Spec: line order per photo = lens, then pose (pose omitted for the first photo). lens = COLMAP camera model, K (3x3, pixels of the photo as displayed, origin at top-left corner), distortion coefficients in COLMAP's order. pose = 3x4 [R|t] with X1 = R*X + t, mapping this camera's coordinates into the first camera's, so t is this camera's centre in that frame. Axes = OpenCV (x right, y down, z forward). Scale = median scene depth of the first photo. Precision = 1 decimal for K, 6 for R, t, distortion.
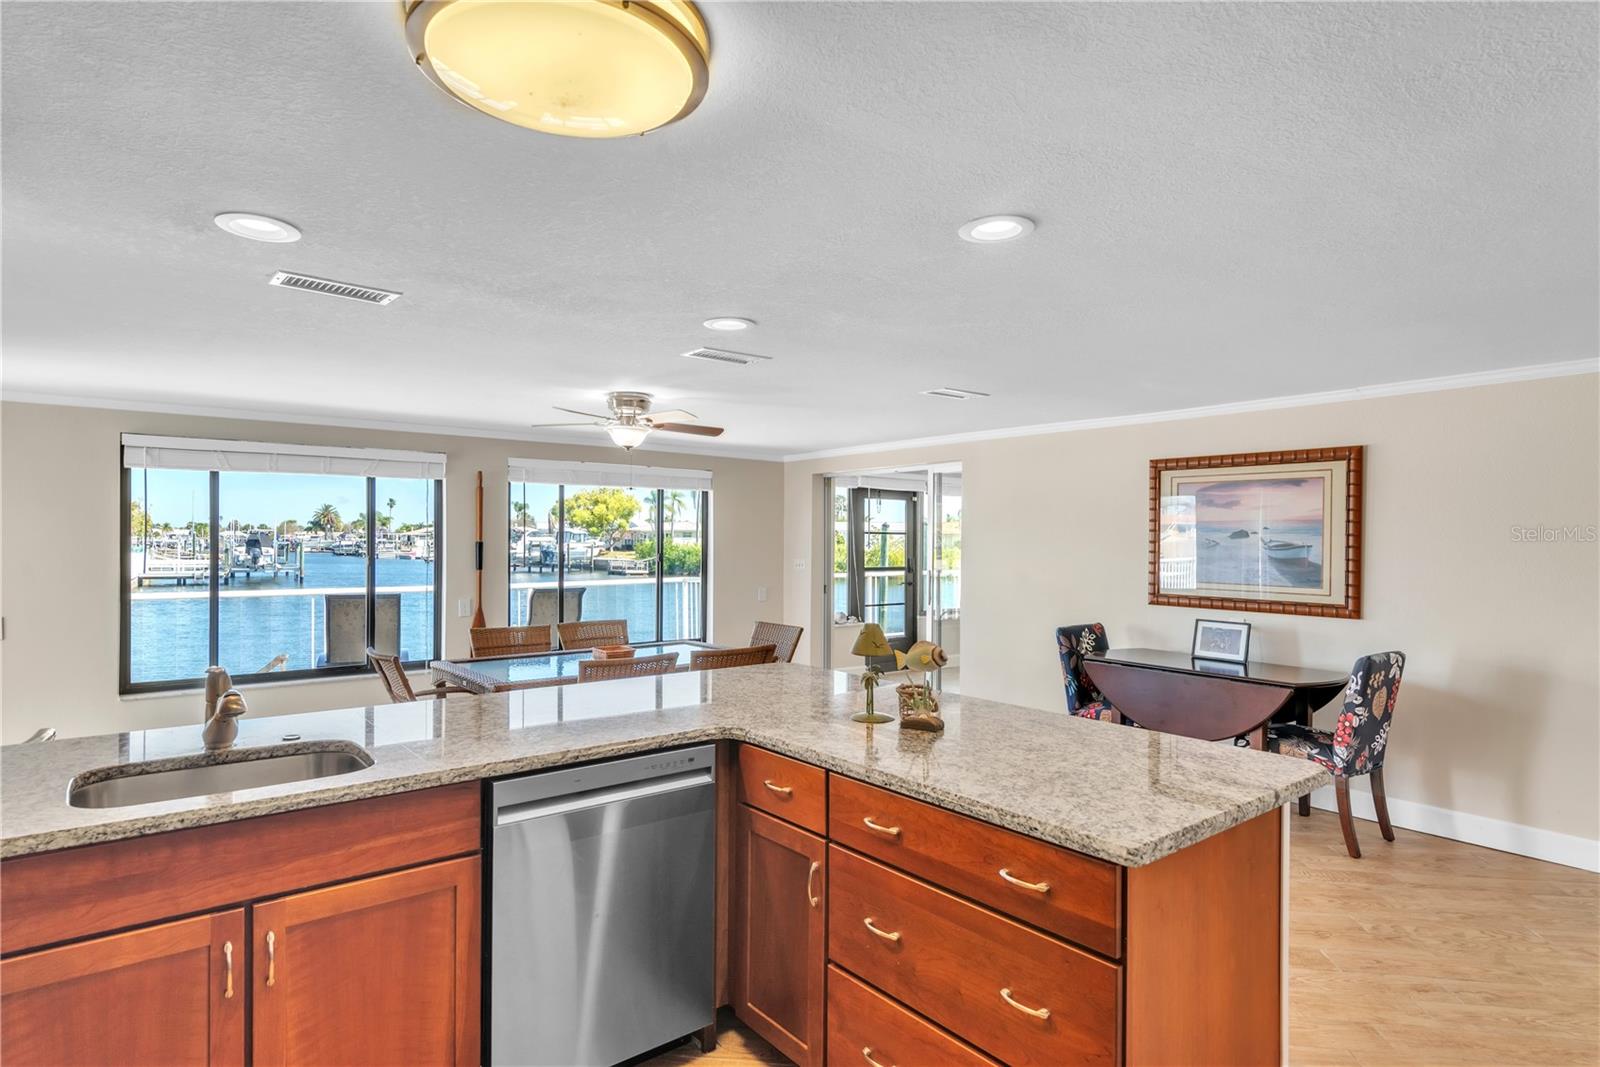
lens RADIAL K [[855.5, 0, 796.8], [0, 855.5, 538.6], [0, 0, 1]] dist [0.005266, -0.001285]
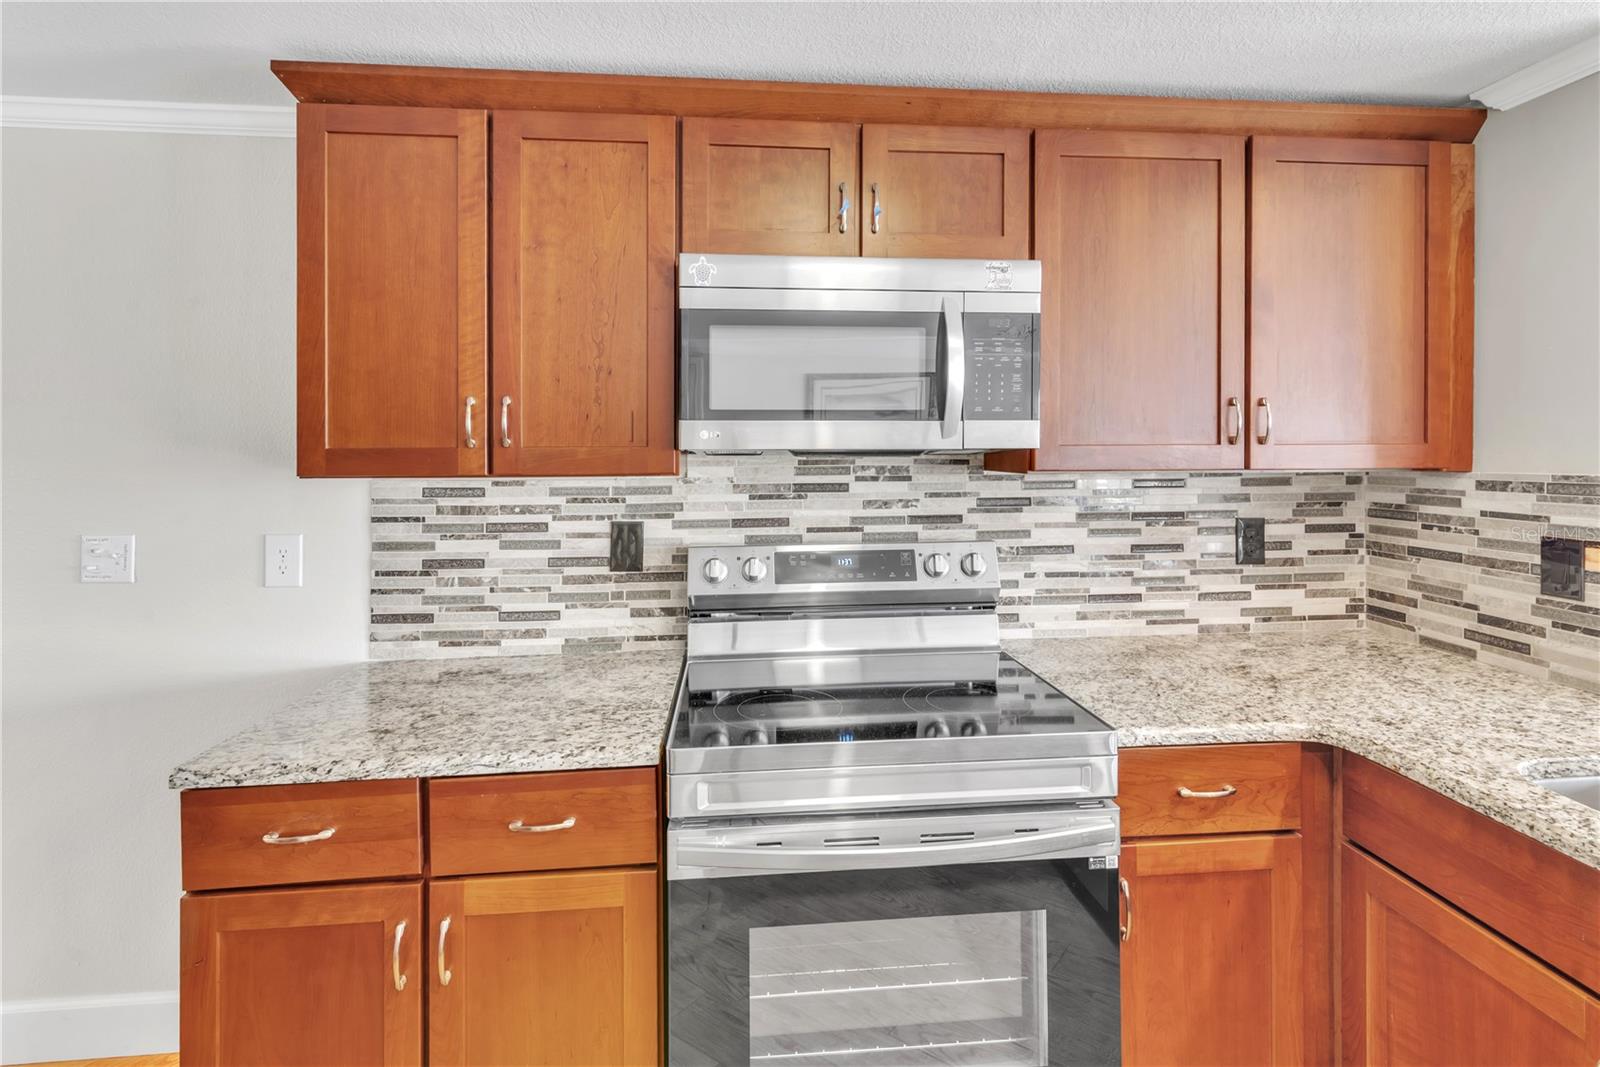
lens RADIAL K [[752.6, 0, 798.1], [0, 752.6, 448.2], [0, 0, 1]] dist [0.003211, -0.000175]
pose [[-0.559032, -0.007444, -0.829113, 0.049986], [0.004476, 0.999918, -0.011995, 0.004471], [0.829134, -0.010417, -0.558953, 0.266399]]
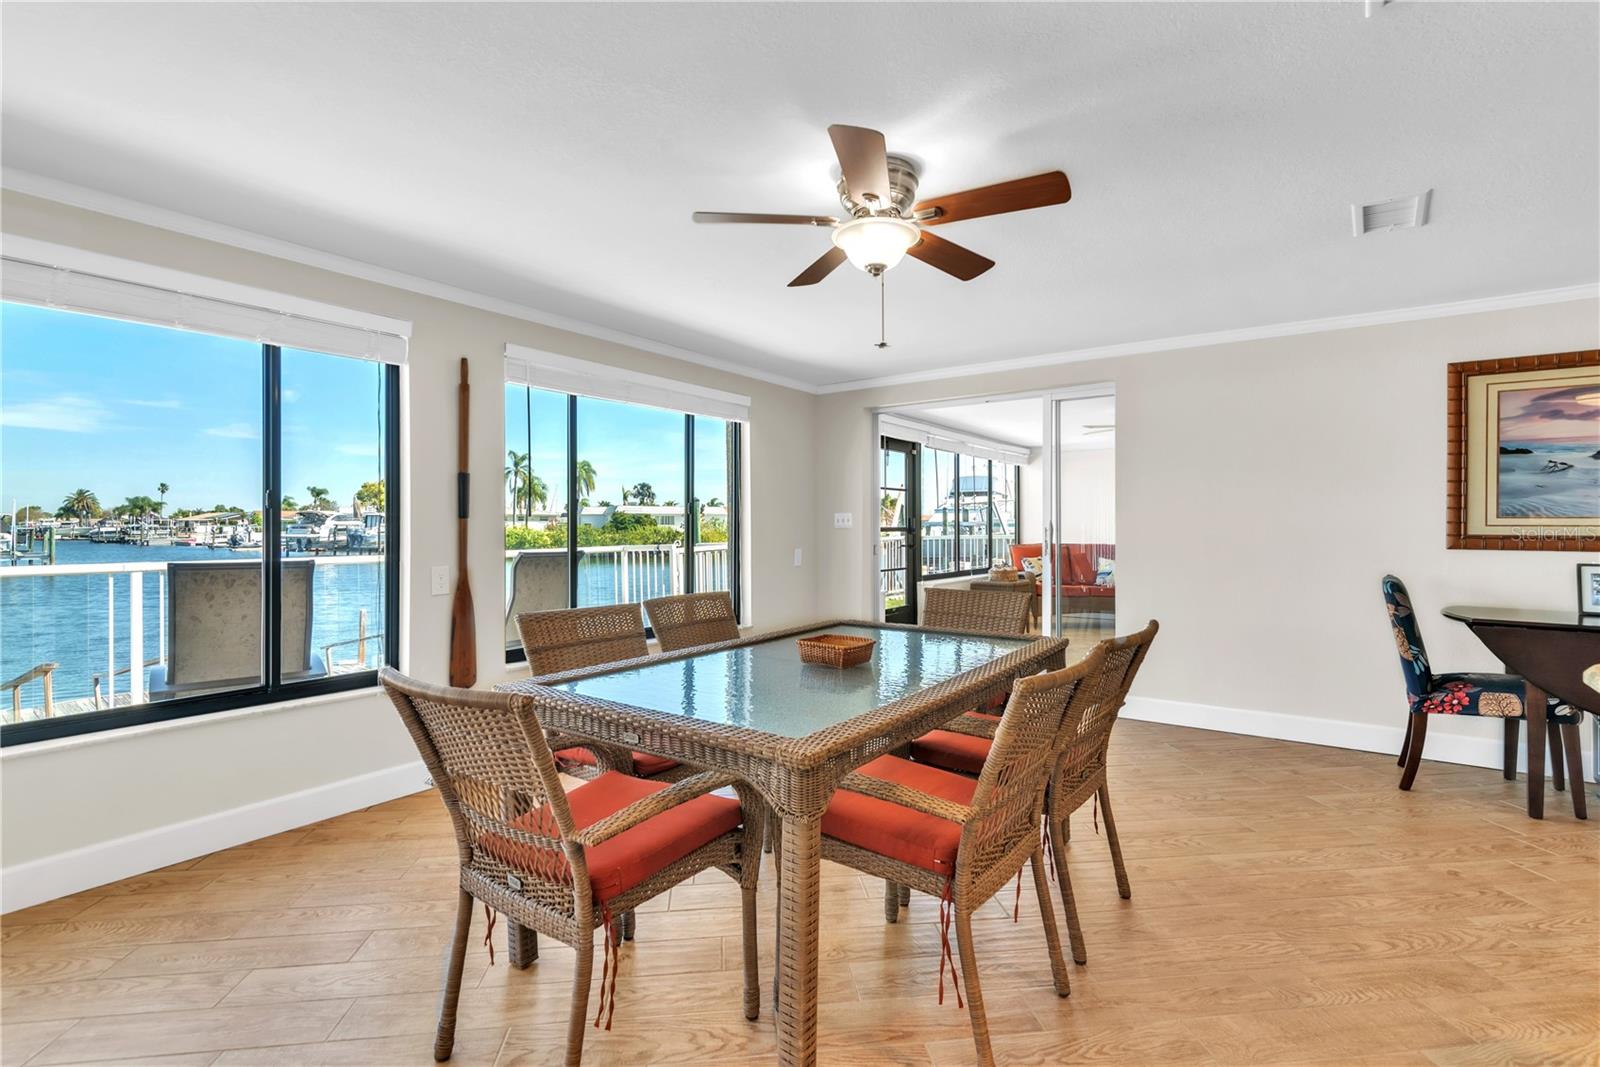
lens RADIAL K [[740.3, 0, 800.0], [0, 740.3, 533.5], [0, 0, 1]] dist [0.001543, -0.000289]
pose [[0.964060, -0.009330, 0.265520, -0.352016], [0.005593, 0.999874, 0.014826, 0.051469], [-0.265625, -0.012808, 0.963991, 0.532152]]
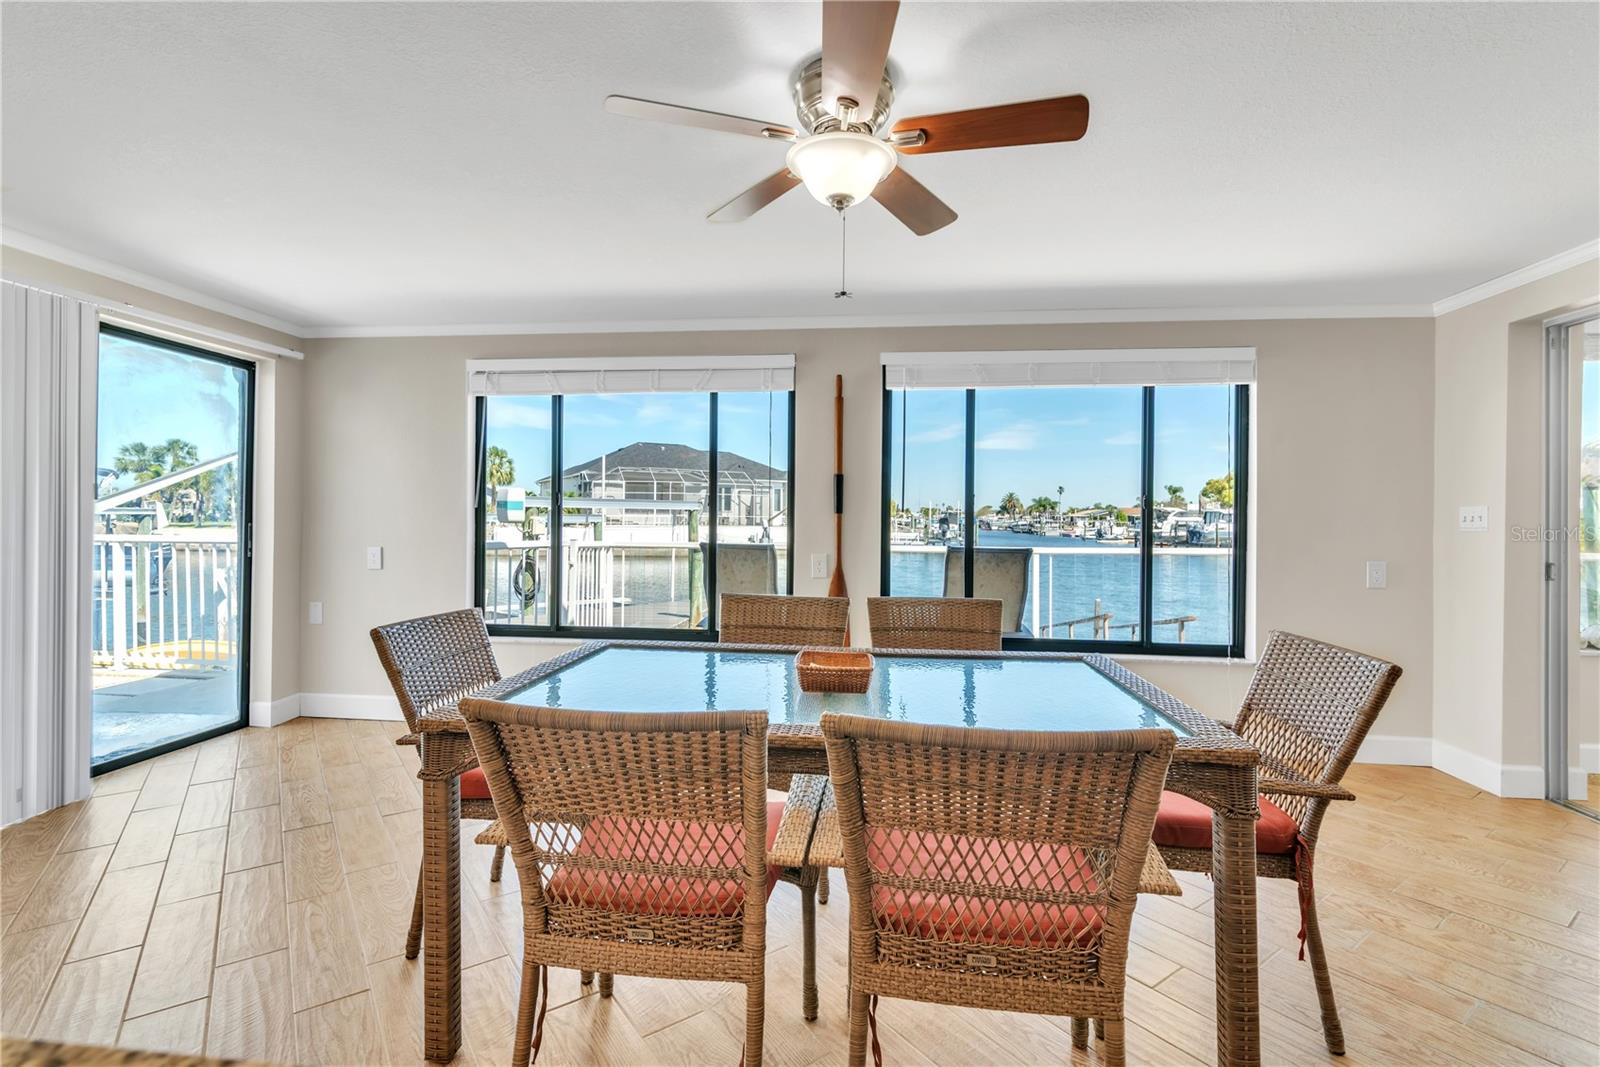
lens RADIAL K [[741.7, 0, 797.8], [0, 741.7, 513.1], [0, 0, 1]] dist [0.007209, 0.000102]
pose [[0.705137, -0.002685, -0.709066, 0.052417], [-0.004720, 0.999953, -0.008480, 0.052569], [0.709055, 0.009326, 0.705091, 0.686015]]
